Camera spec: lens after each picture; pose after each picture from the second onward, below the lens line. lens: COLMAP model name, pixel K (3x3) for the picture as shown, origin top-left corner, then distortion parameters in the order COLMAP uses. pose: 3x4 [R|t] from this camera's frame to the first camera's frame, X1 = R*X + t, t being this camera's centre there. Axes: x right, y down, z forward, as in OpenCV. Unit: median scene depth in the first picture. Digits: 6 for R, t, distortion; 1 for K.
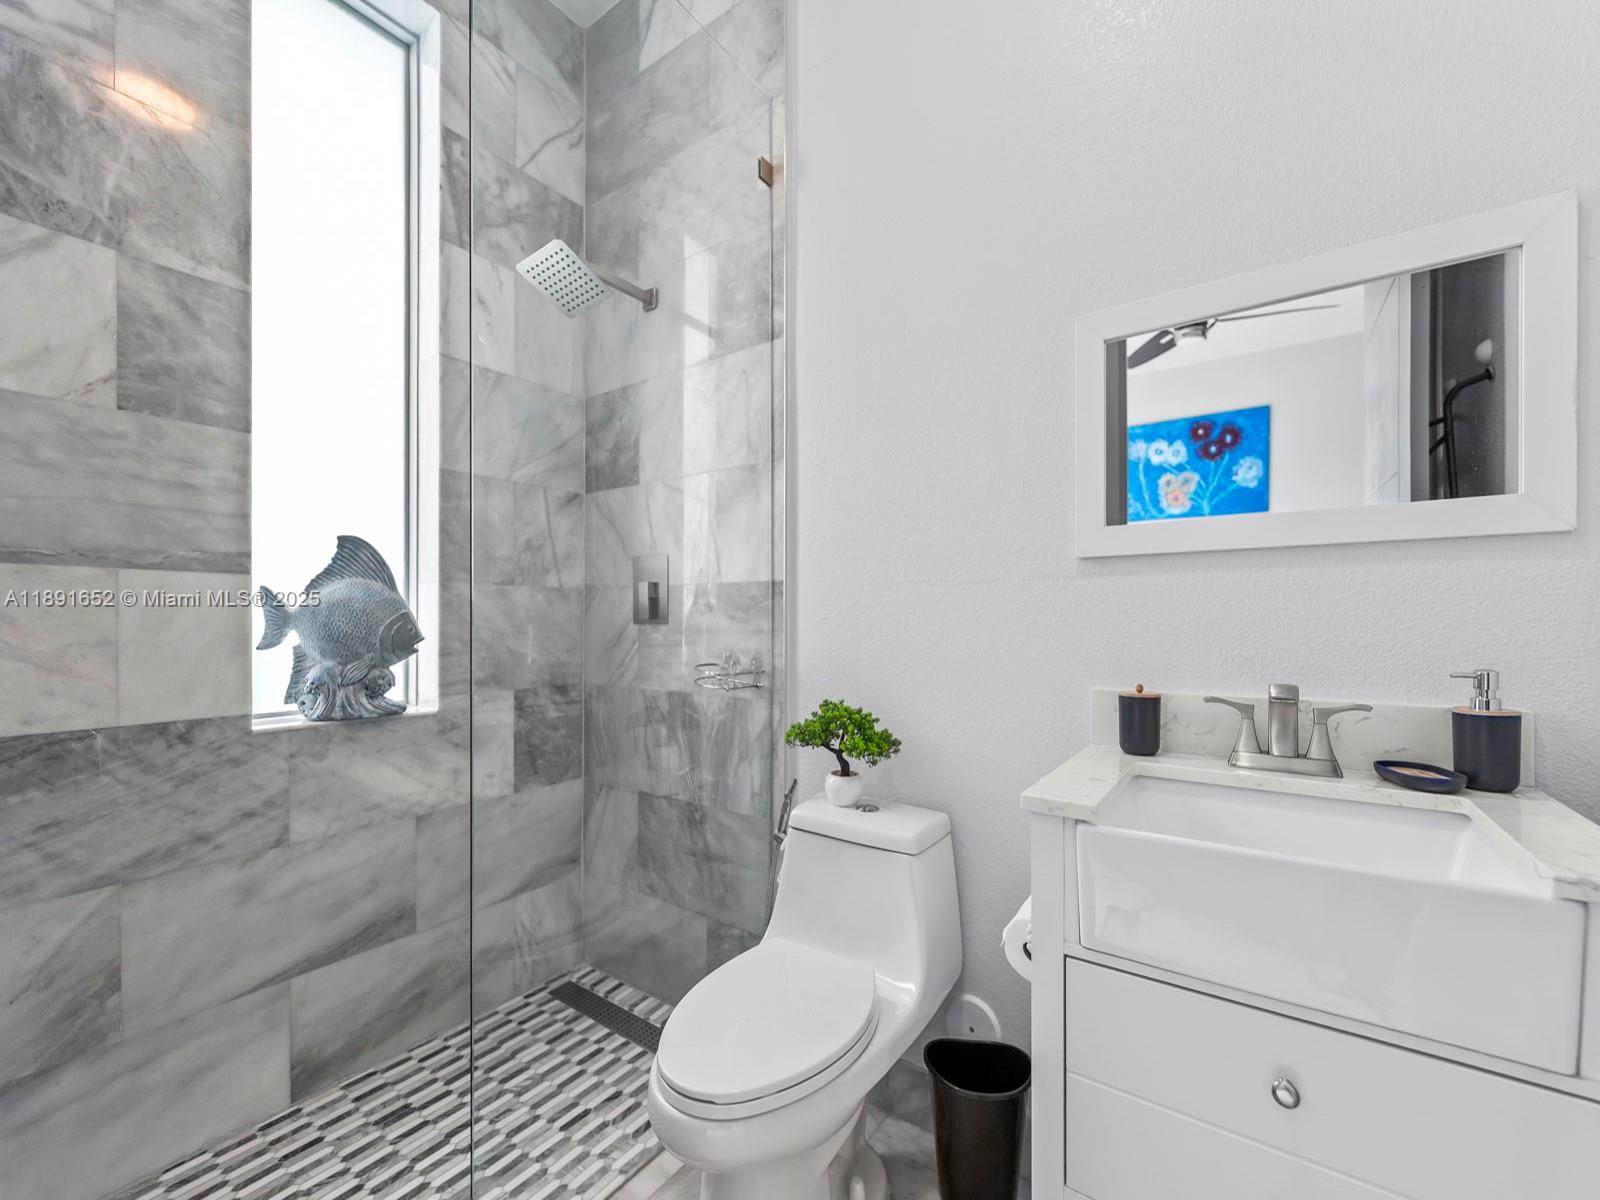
lens RADIAL K [[648.1, 0, 793.3], [0, 648.1, 613.0], [0, 0, 1]] dist [-0.002256, 0.000230]
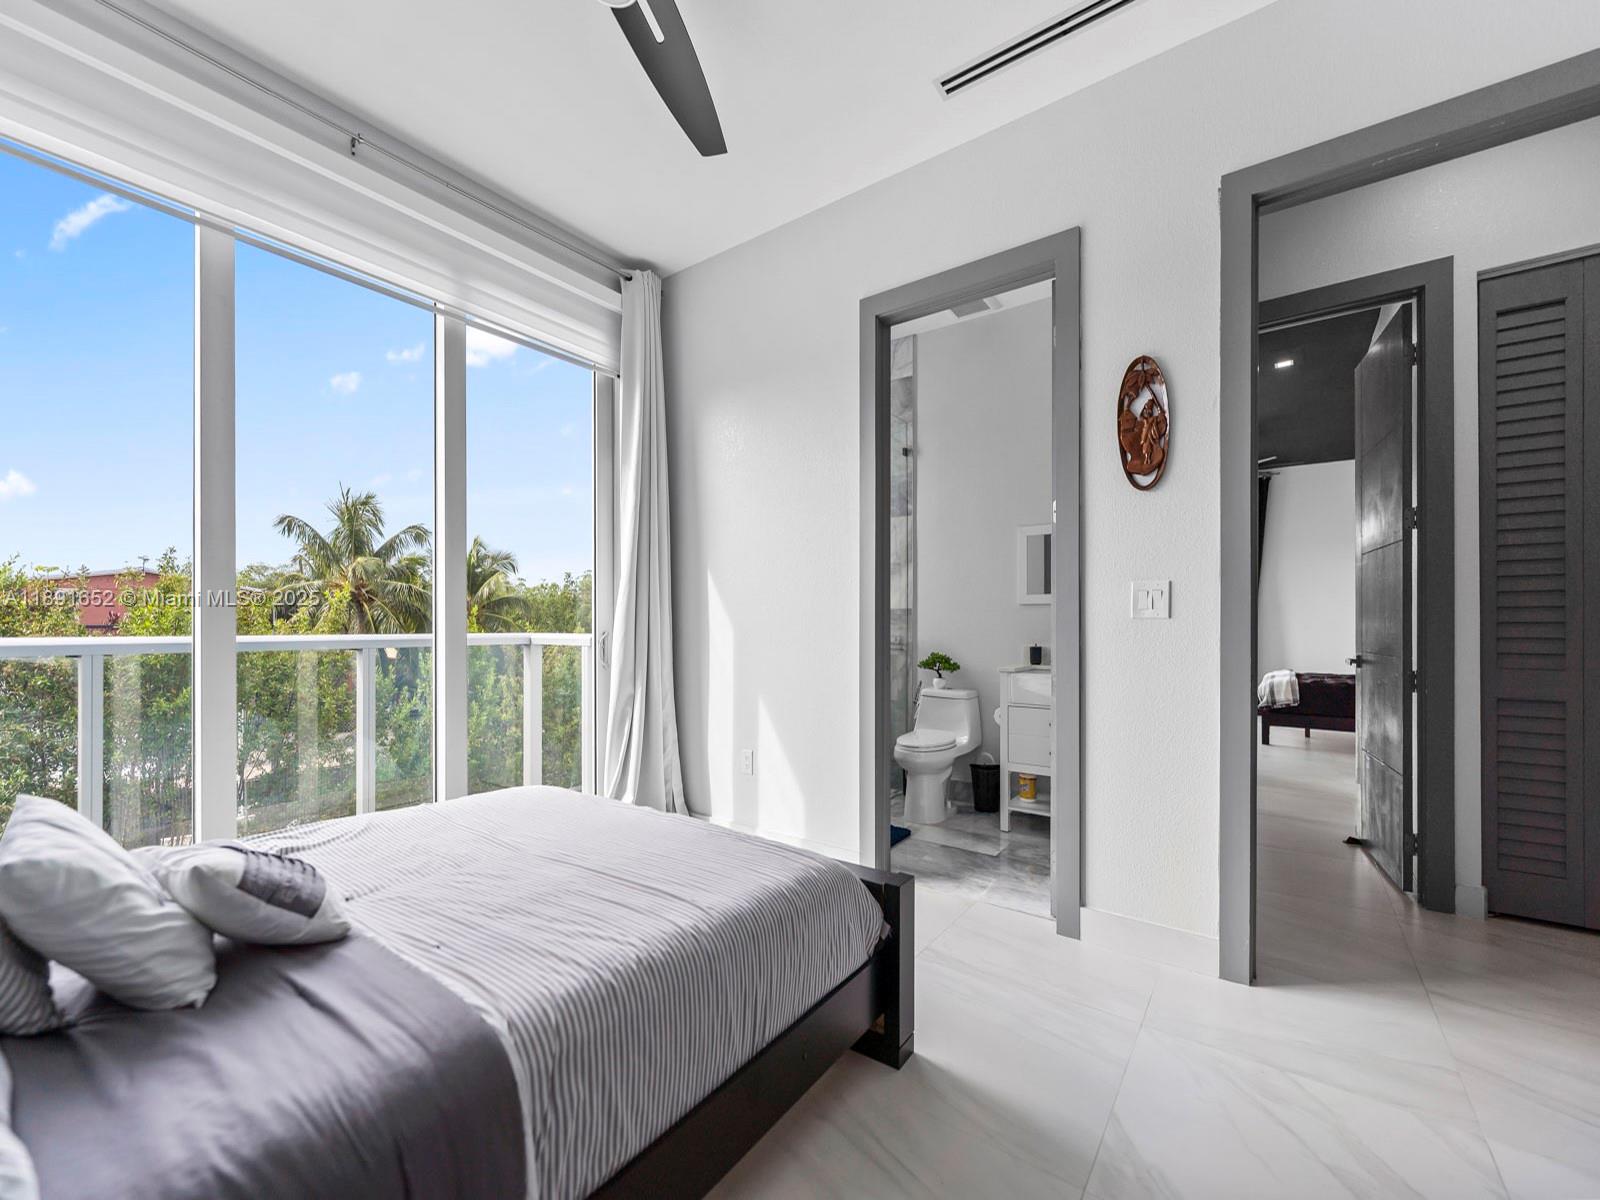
lens RADIAL K [[648.1, 0, 793.3], [0, 648.1, 613.0], [0, 0, 1]] dist [-0.002256, 0.000230]
pose [[0.999945, 0.005322, -0.009092, -0.533053], [-0.005341, 0.999984, -0.002019, -0.028251], [0.009082, 0.002067, 0.999957, -1.837430]]
